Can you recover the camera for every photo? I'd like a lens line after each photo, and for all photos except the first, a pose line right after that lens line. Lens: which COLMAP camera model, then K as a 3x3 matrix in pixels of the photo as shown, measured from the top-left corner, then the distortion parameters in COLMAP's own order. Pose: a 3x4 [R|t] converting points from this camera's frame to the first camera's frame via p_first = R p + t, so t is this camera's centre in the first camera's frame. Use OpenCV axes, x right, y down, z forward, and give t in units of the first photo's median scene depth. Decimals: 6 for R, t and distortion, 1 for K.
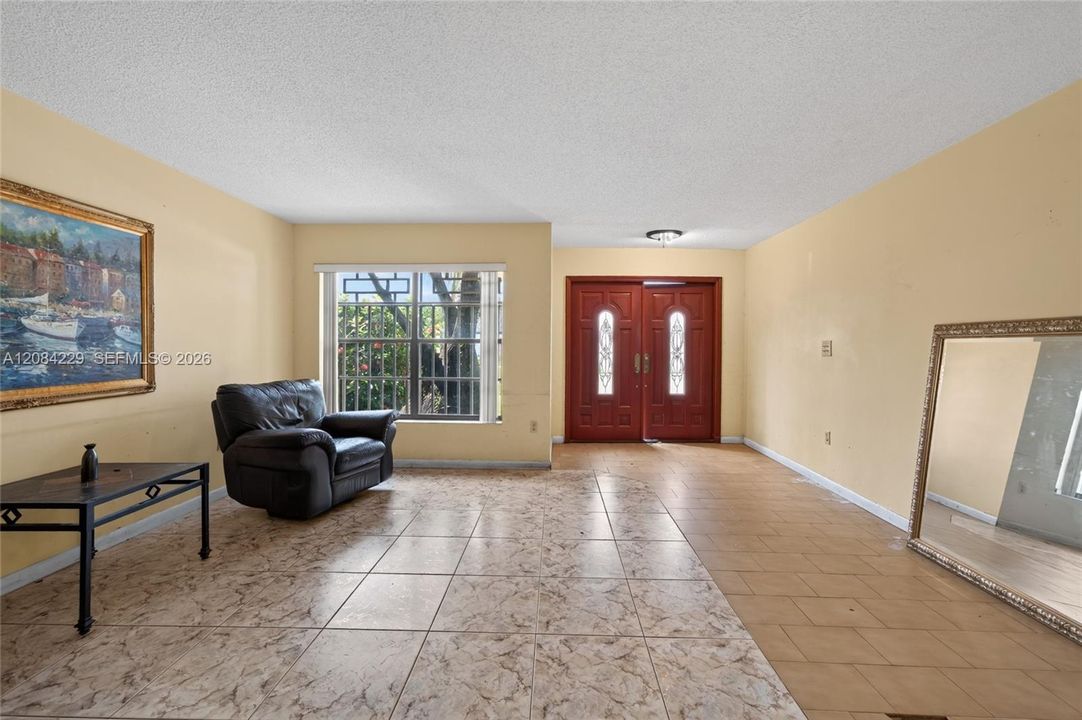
lens RADIAL K [[437.1, 0, 541.0], [0, 437.1, 360.0], [0, 0, 1]] dist [-0.061258, 0.045451]
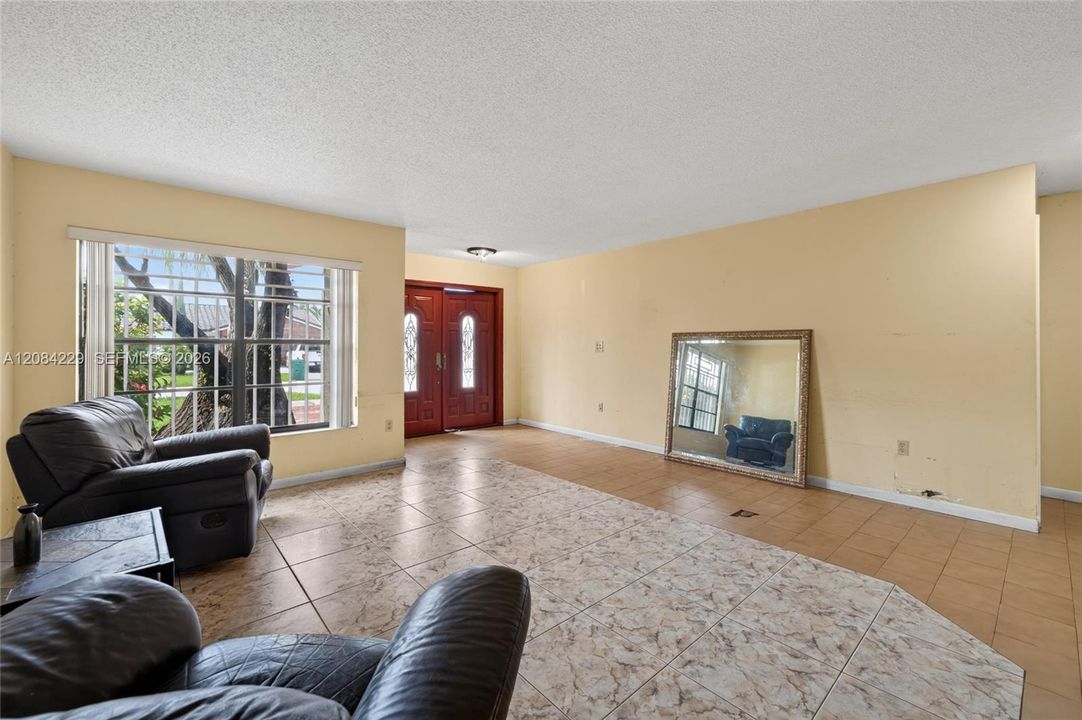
lens RADIAL K [[451.1, 0, 544.6], [0, 451.1, 348.1], [0, 0, 1]] dist [-0.036516, 0.015128]
pose [[0.730630, -0.009116, 0.682712, -0.402943], [0.026442, 0.999539, -0.014952, -0.002397], [-0.682261, 0.028977, 0.730534, -0.008429]]
